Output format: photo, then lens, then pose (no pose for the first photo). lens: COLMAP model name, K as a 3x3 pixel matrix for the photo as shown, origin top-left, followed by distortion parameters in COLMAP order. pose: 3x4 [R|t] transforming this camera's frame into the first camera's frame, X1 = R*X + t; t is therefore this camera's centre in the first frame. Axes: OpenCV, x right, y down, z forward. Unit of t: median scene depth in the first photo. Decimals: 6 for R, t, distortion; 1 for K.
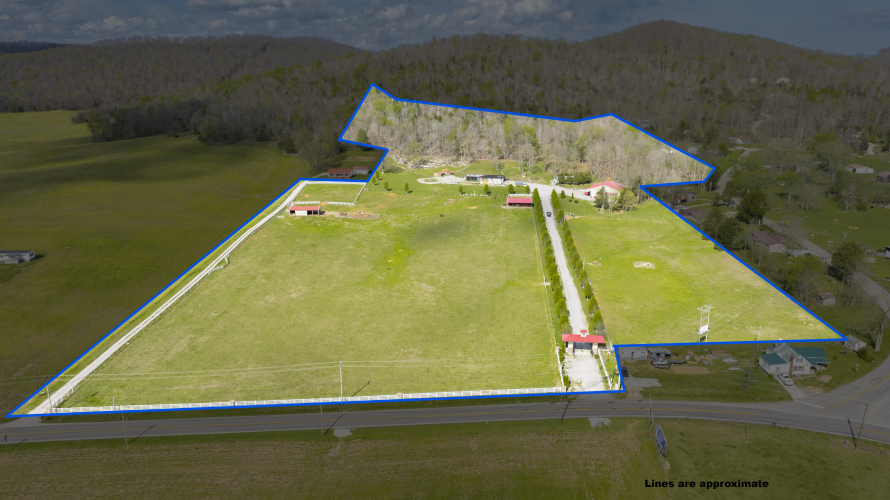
lens RADIAL K [[629.7, 0, 444.1], [0, 629.7, 250.2], [0, 0, 1]] dist [-0.038011, 0.041431]
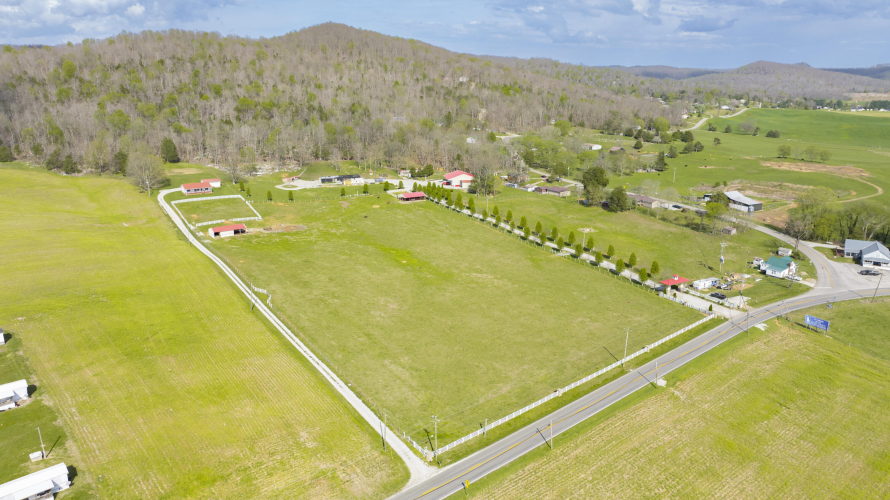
lens RADIAL K [[629.7, 0, 442.6], [0, 629.7, 252.4], [0, 0, 1]] dist [-0.038011, 0.041431]
pose [[0.810021, -0.156674, 0.565084, -0.465898], [0.154227, 0.986641, 0.052477, -0.031672], [-0.565757, 0.044644, 0.823363, 0.103230]]
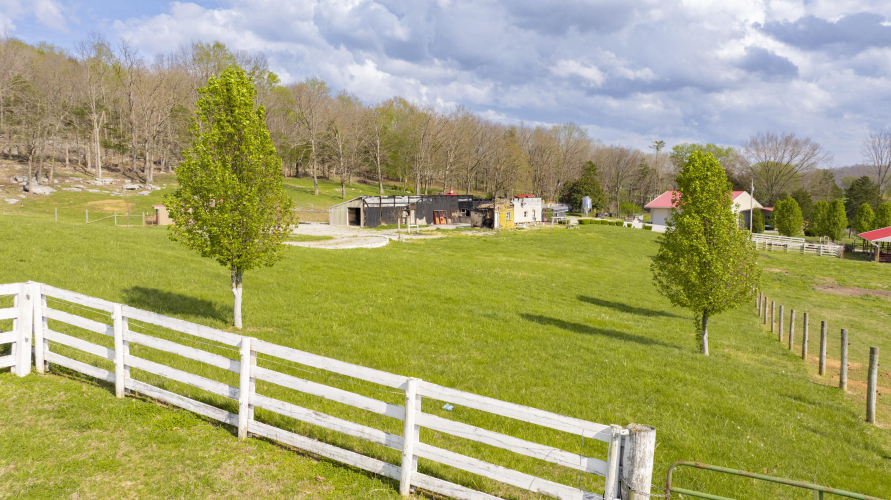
lens RADIAL K [[630.4, 0, 440.9], [0, 630.4, 247.8], [0, 0, 1]] dist [-0.038011, 0.041431]
pose [[0.371558, -0.086045, 0.924414, -0.164746], [0.244808, 0.969537, -0.008152, -0.118515], [-0.895552, 0.229332, 0.381304, 1.095082]]
